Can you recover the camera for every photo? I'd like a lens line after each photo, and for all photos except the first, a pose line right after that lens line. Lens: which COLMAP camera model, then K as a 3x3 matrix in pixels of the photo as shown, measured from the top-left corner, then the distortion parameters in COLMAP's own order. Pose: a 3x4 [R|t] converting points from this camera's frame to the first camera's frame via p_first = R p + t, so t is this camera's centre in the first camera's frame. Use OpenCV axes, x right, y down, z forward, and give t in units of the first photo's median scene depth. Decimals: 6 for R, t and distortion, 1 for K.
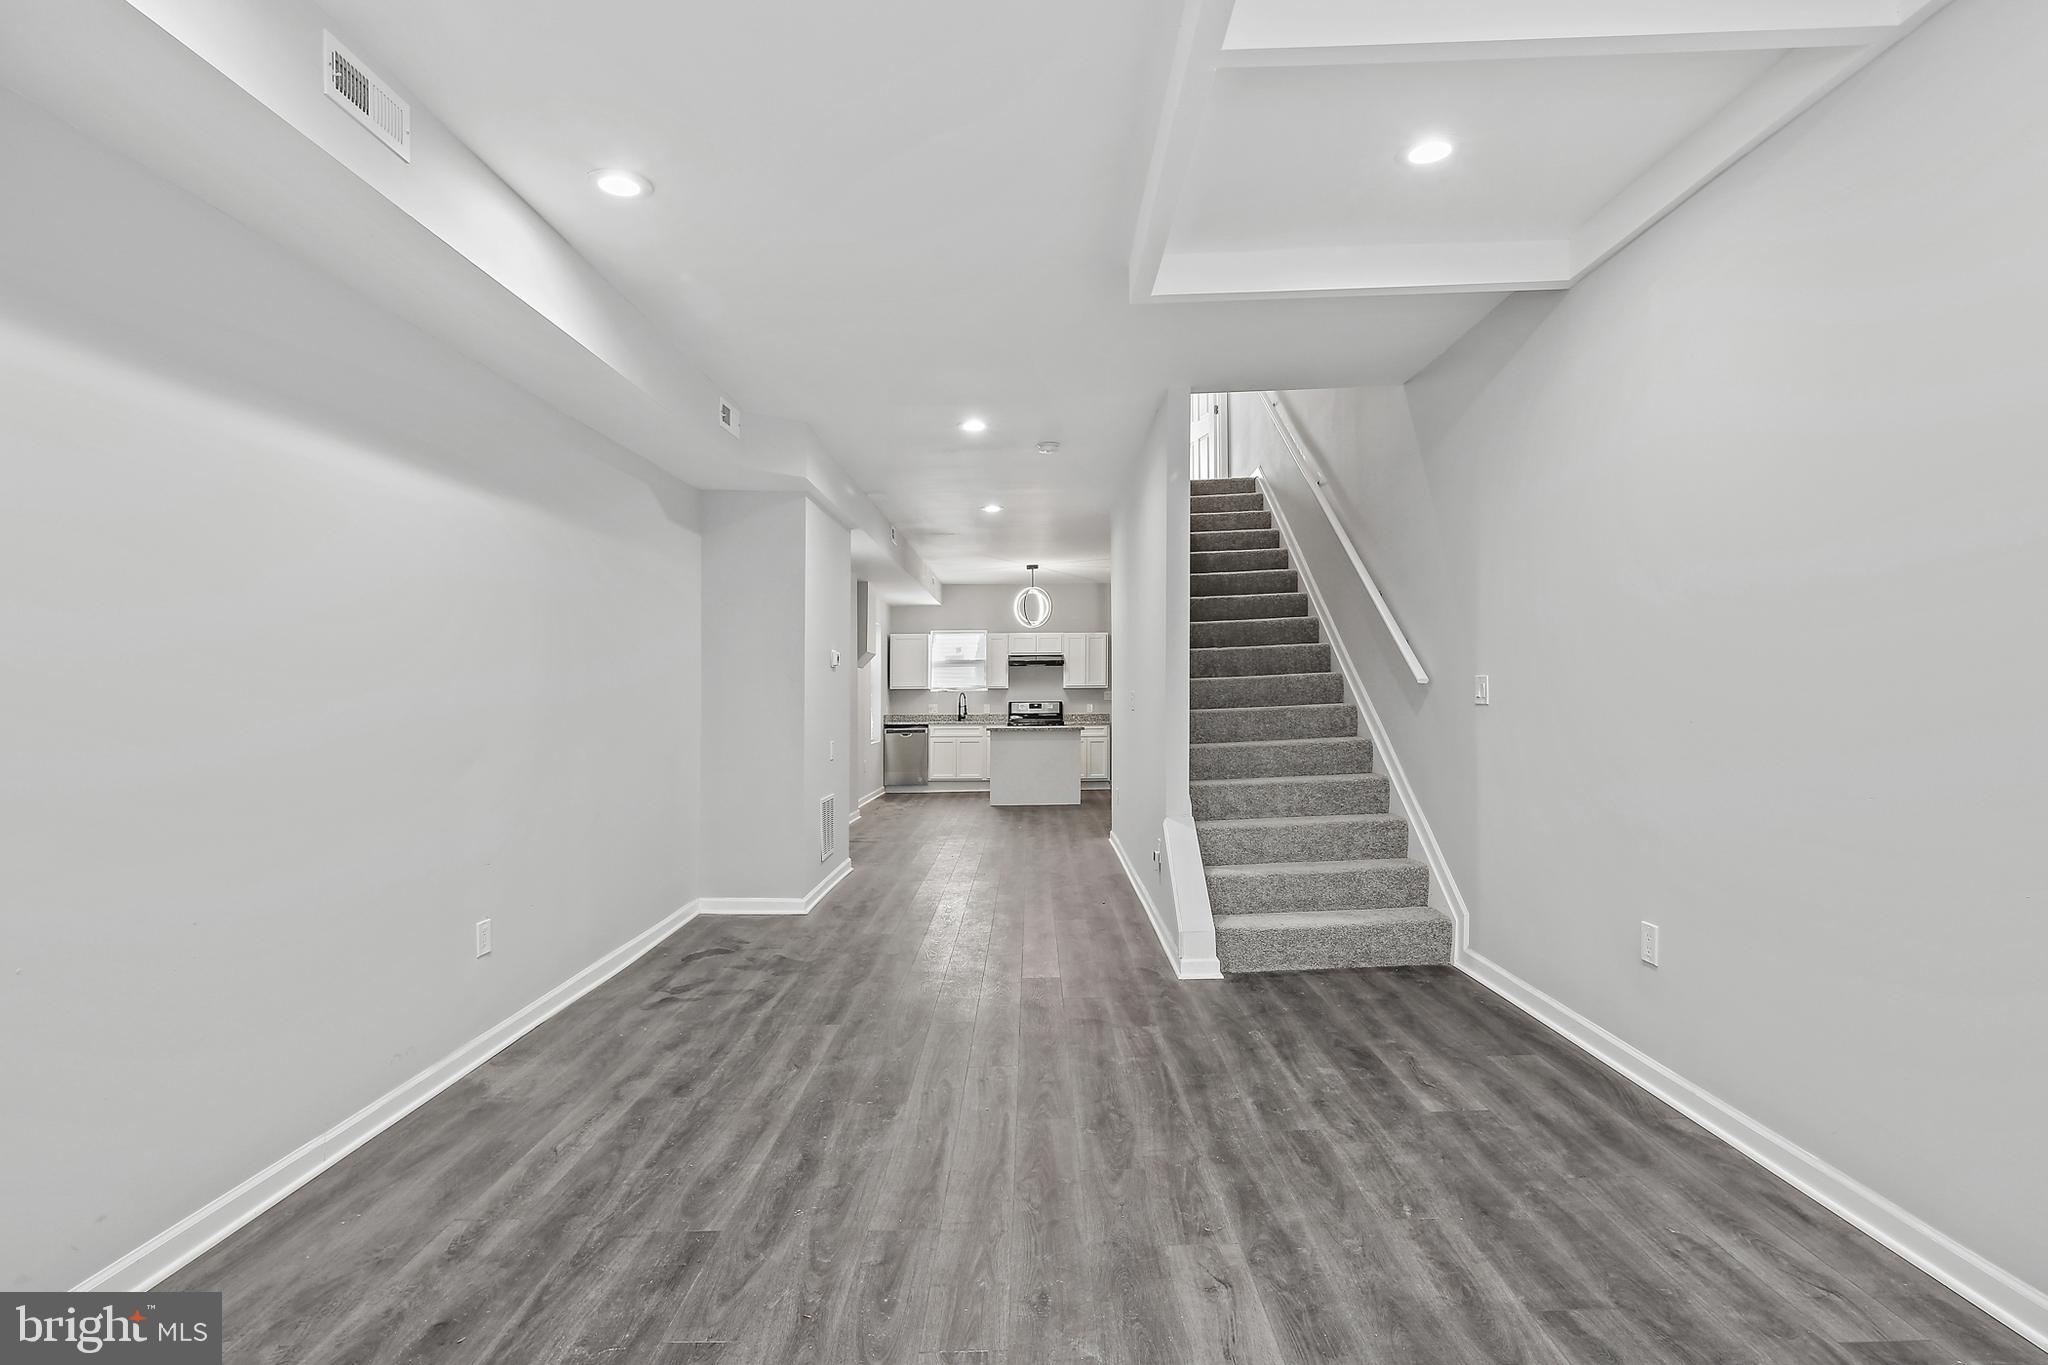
lens RADIAL K [[1003.0, 0, 1021.5], [0, 1003.0, 686.2], [0, 0, 1]] dist [-0.000496, -0.000119]
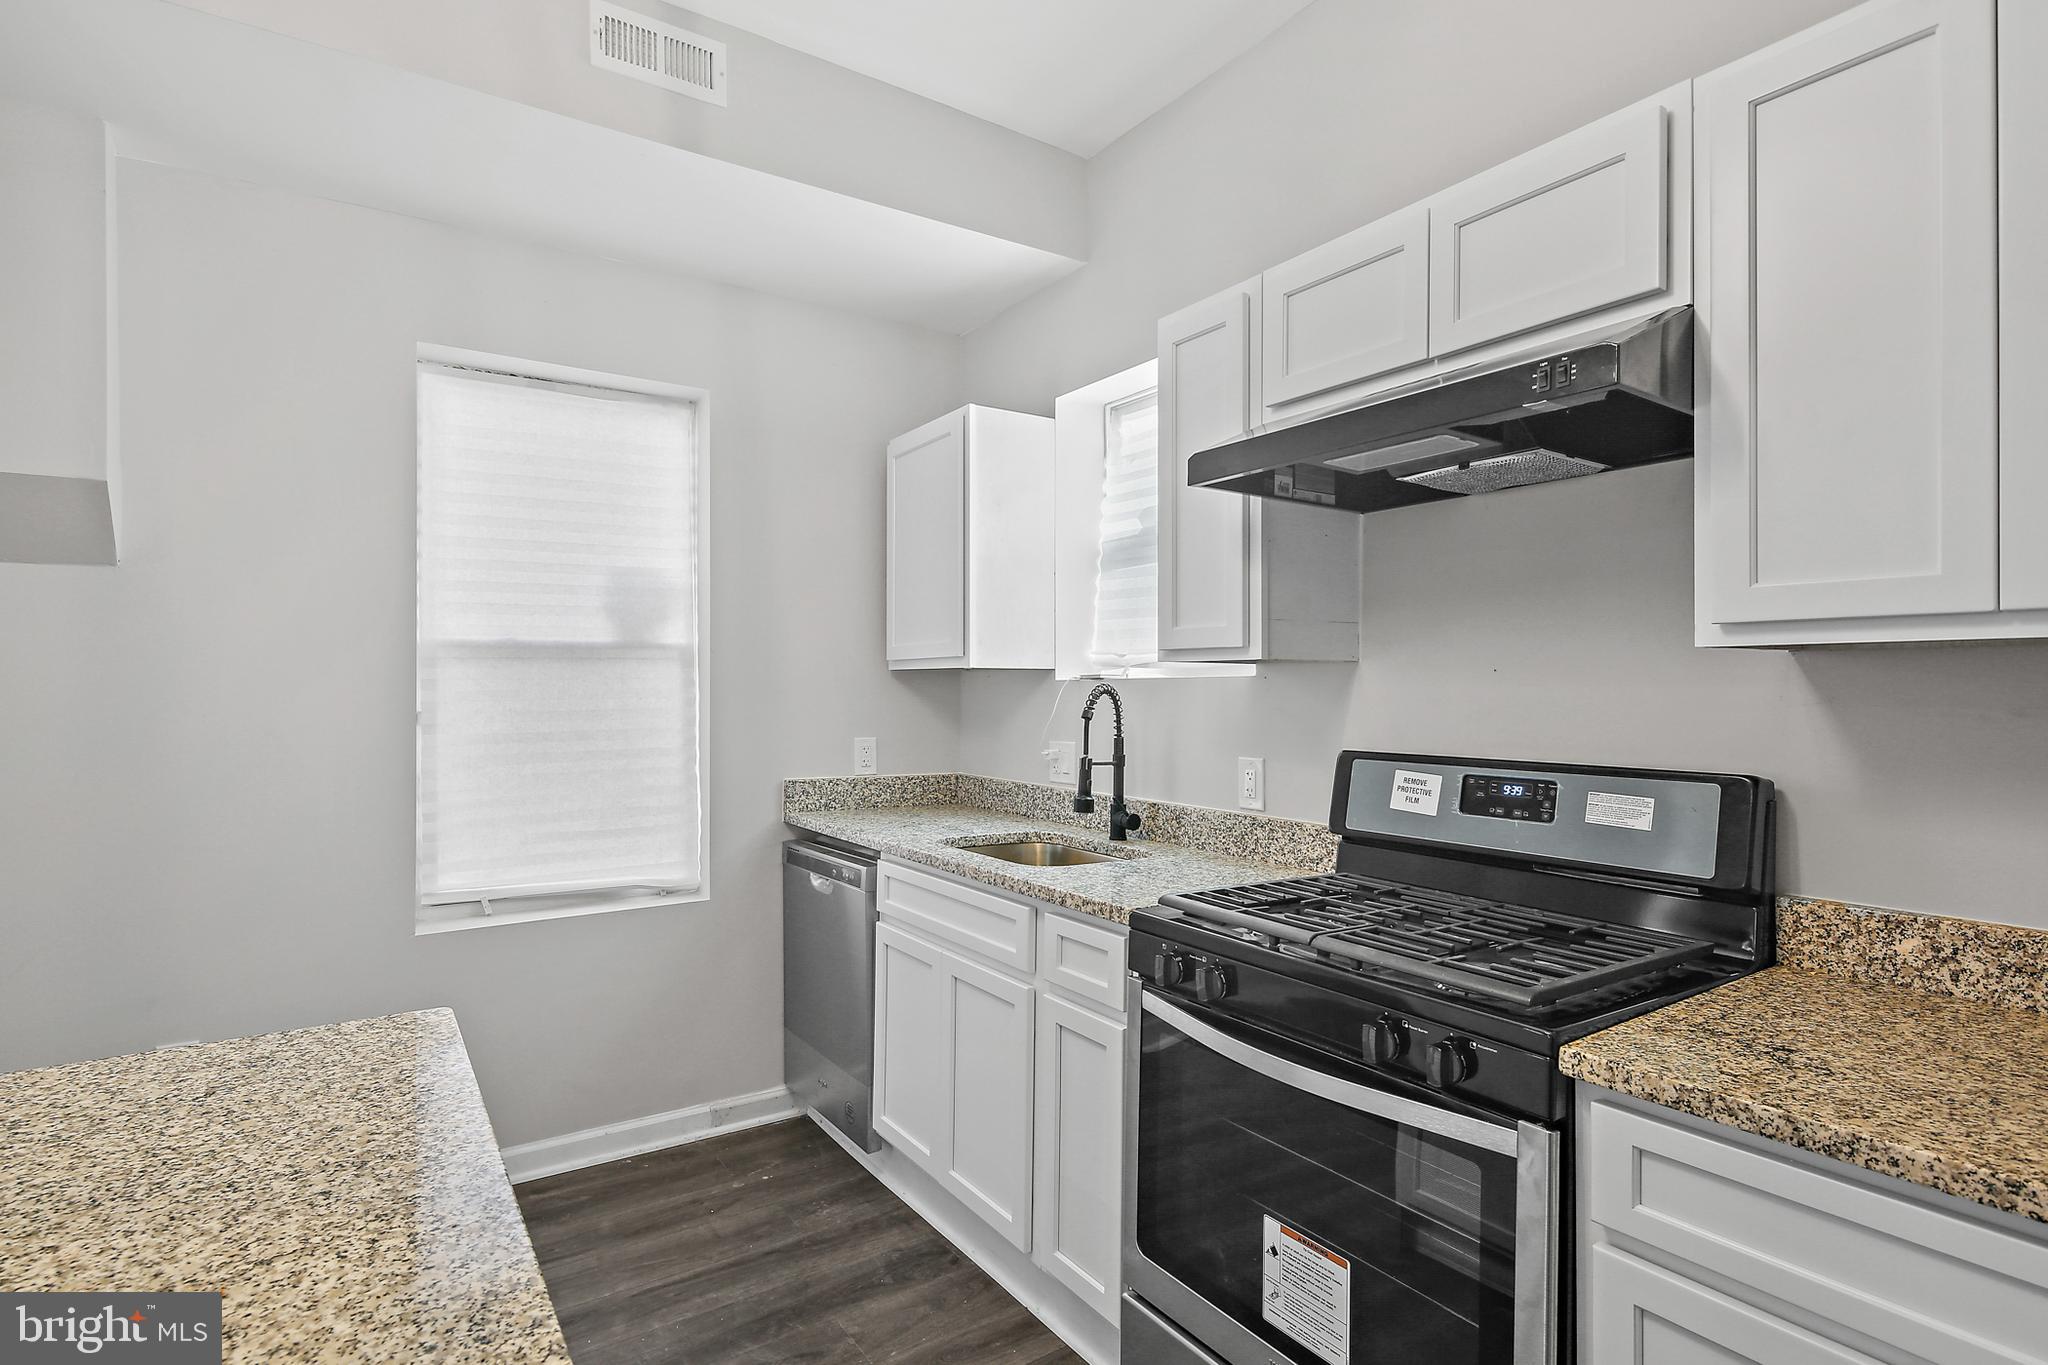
lens RADIAL K [[1018.3, 0, 1024.1], [0, 1018.3, 691.8], [0, 0, 1]] dist [-0.000660, -0.001410]
pose [[0.569389, 0.010923, -0.821995, 0.179323], [-0.002158, 0.999928, 0.011792, 0.011225], [0.822065, -0.004940, 0.569372, 1.841329]]
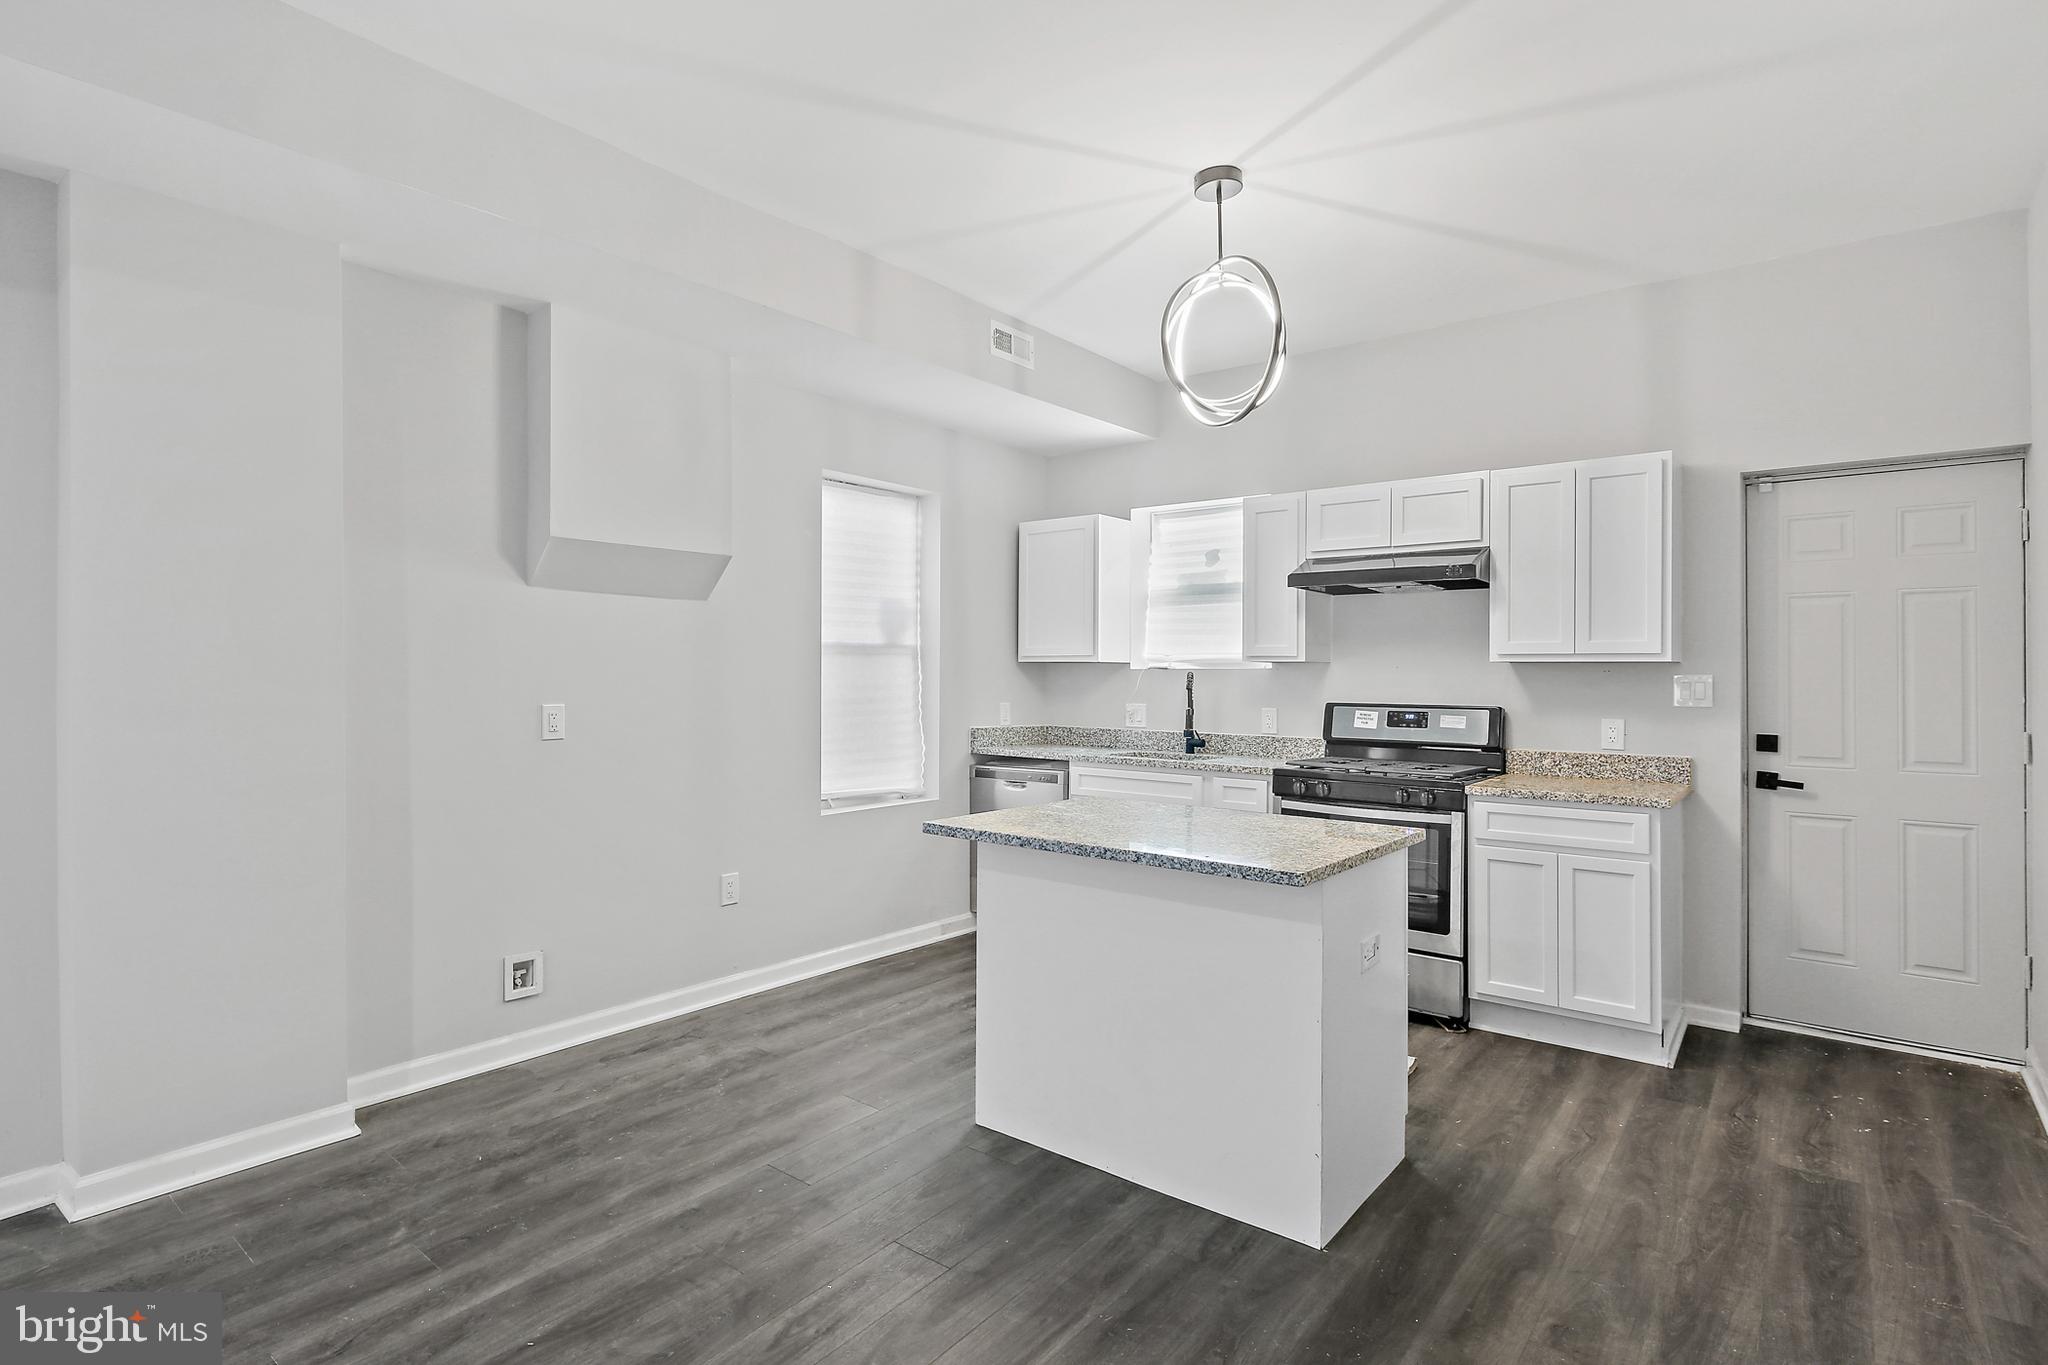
lens RADIAL K [[1018.3, 0, 1026.2], [0, 1018.3, 677.6], [0, 0, 1]] dist [-0.000660, -0.001410]
pose [[0.788813, 0.015513, -0.614437, 0.243682], [-0.011268, 0.999878, 0.010779, 0.010376], [0.614530, -0.001580, 0.788892, 1.418177]]
